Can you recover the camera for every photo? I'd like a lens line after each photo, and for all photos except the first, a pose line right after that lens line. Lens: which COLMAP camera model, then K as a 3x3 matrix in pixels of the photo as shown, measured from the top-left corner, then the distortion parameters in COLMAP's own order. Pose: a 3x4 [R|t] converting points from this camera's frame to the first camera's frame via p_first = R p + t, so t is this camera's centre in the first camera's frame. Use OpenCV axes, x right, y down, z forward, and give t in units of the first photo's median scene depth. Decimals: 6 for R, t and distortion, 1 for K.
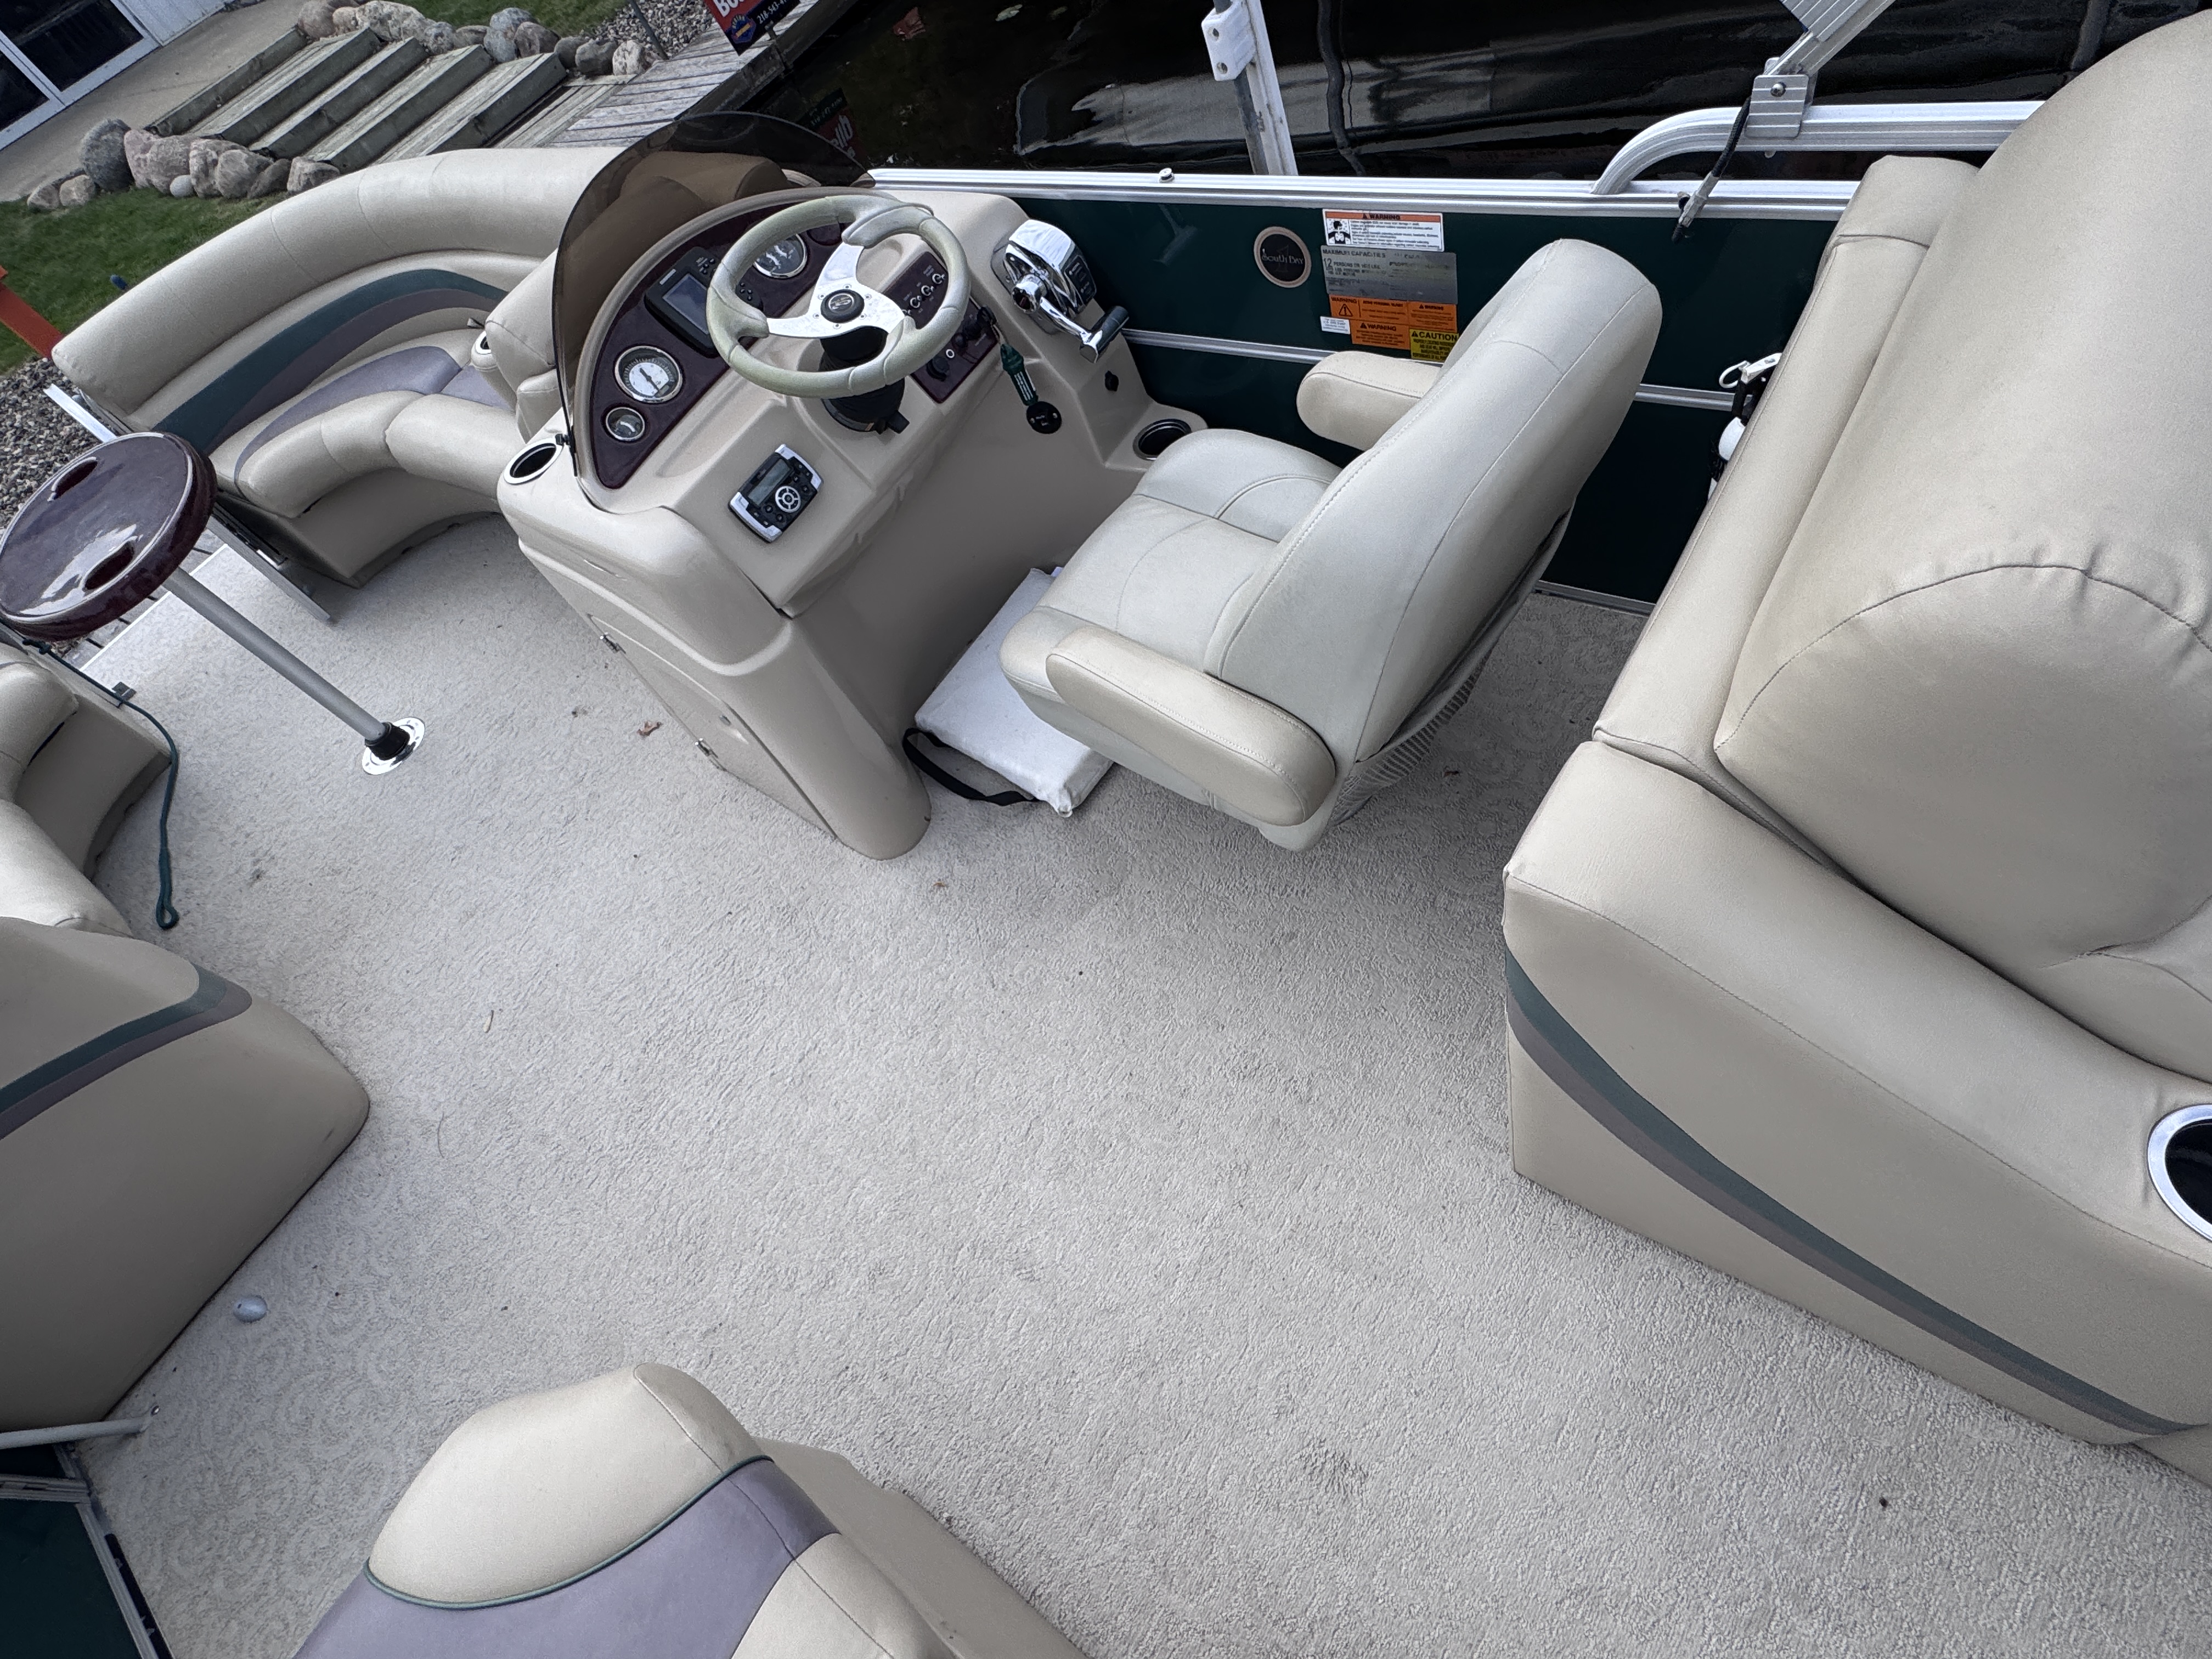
lens RADIAL K [[1054.4, 0, 1106.0], [0, 1054.4, 829.5], [0, 0, 1]] dist [-0.012620, 0.001492]
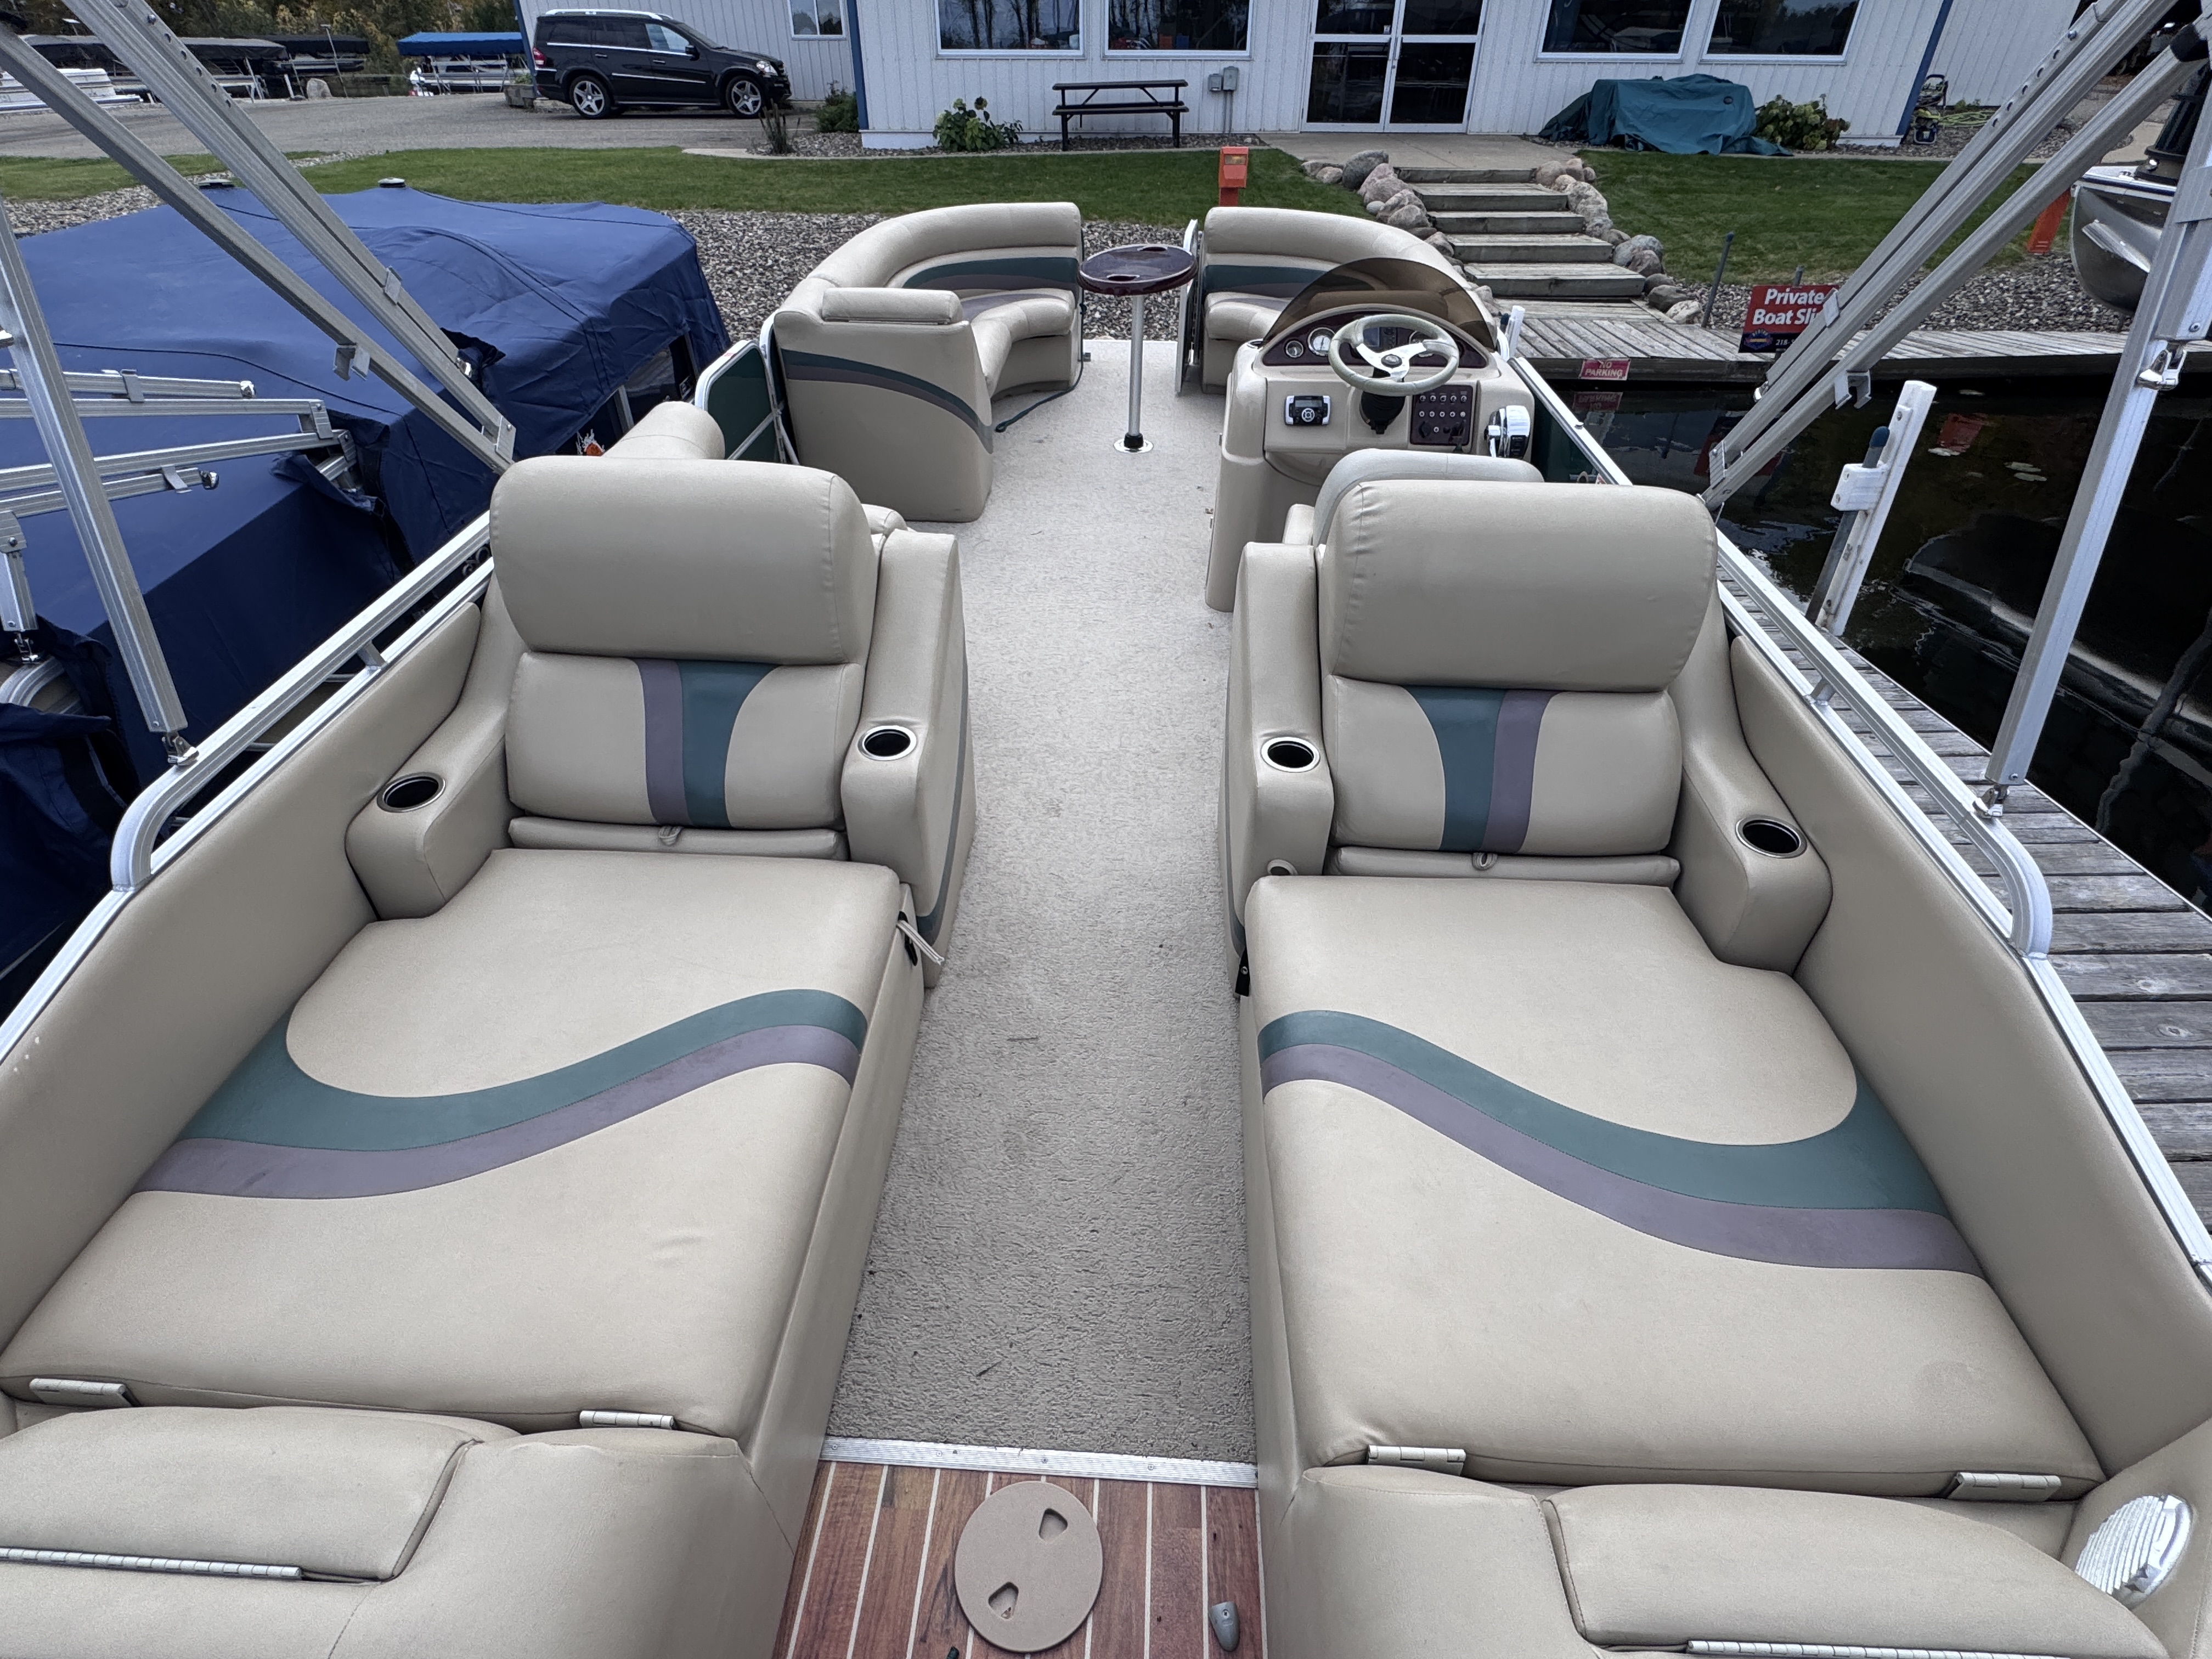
lens RADIAL K [[1054.4, 0, 1106.0], [0, 1054.4, 829.5], [0, 0, 1]] dist [-0.012620, 0.001492]
pose [[0.516215, 0.731905, -0.444789, 0.215906], [-0.788177, 0.609174, 0.087656, 0.067794], [0.335110, 0.305323, 0.891335, -0.157949]]
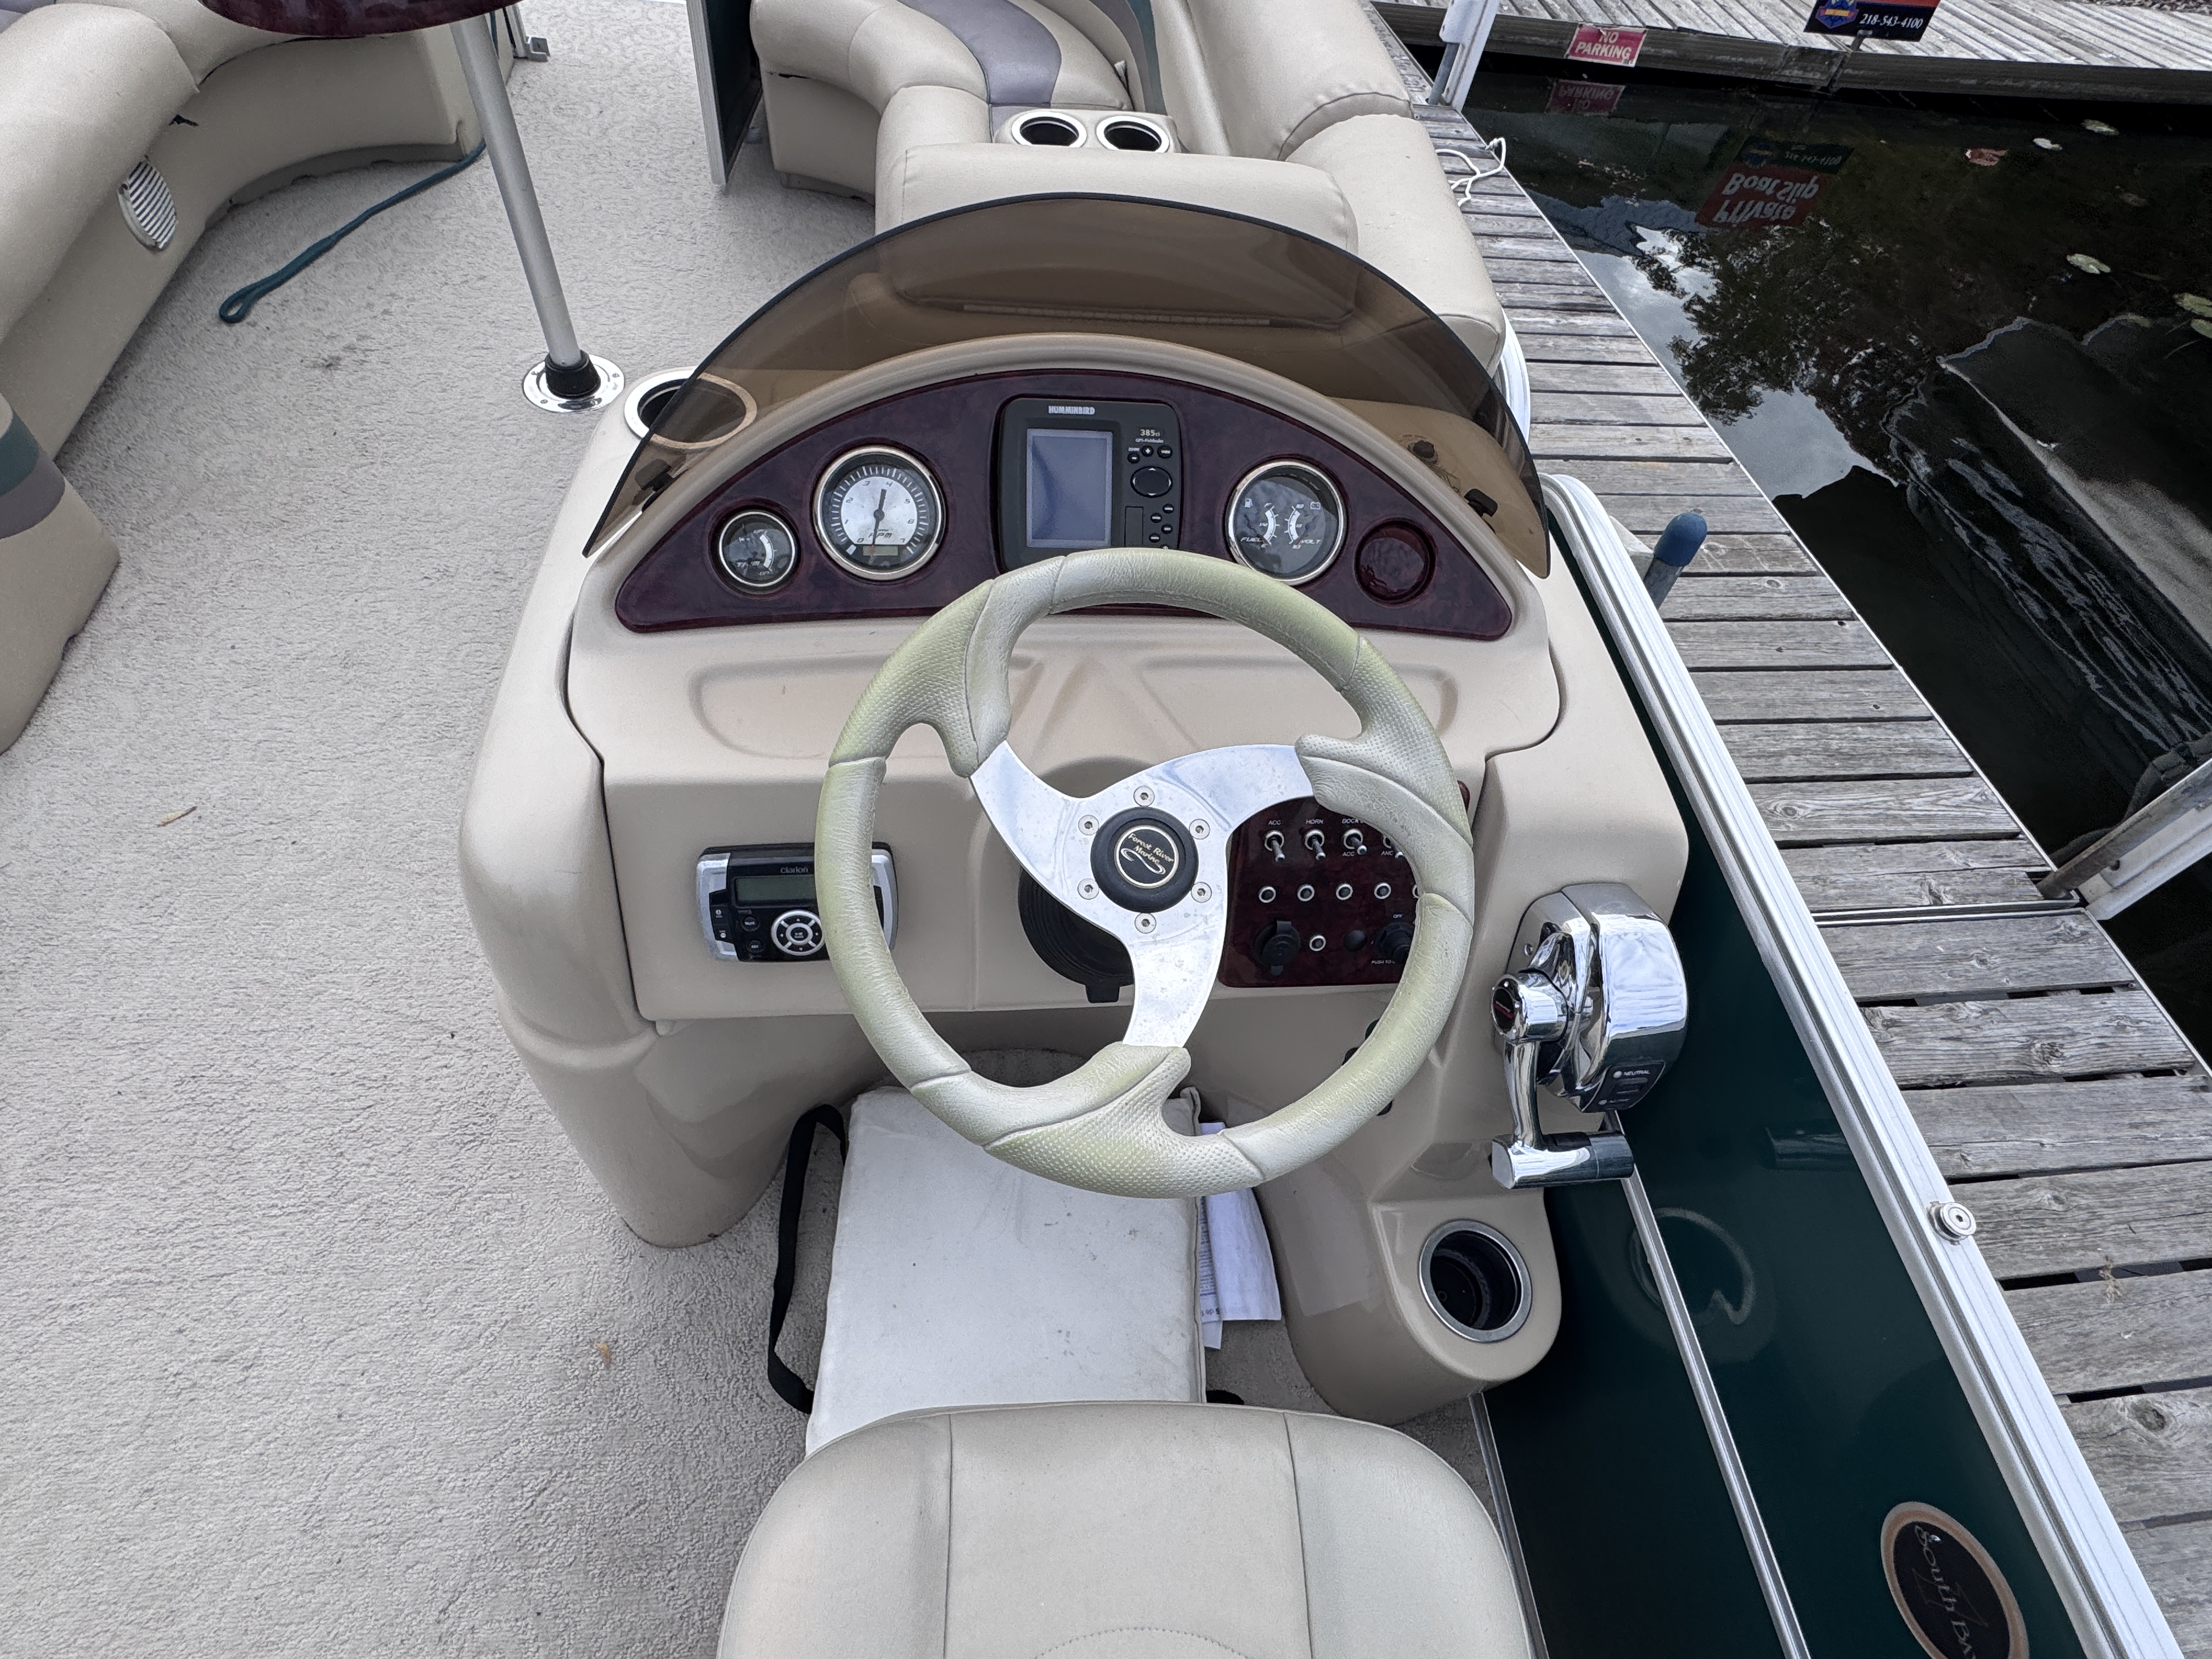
lens RADIAL K [[1100.5, 0, 1106.0], [0, 1100.5, 829.5], [0, 0, 1]] dist [-0.014972, 0.002258]
pose [[0.547840, 0.826821, -0.127430, -0.044468], [-0.811408, 0.562240, 0.159694, -0.120090], [0.203685, 0.015911, 0.978907, 0.121700]]
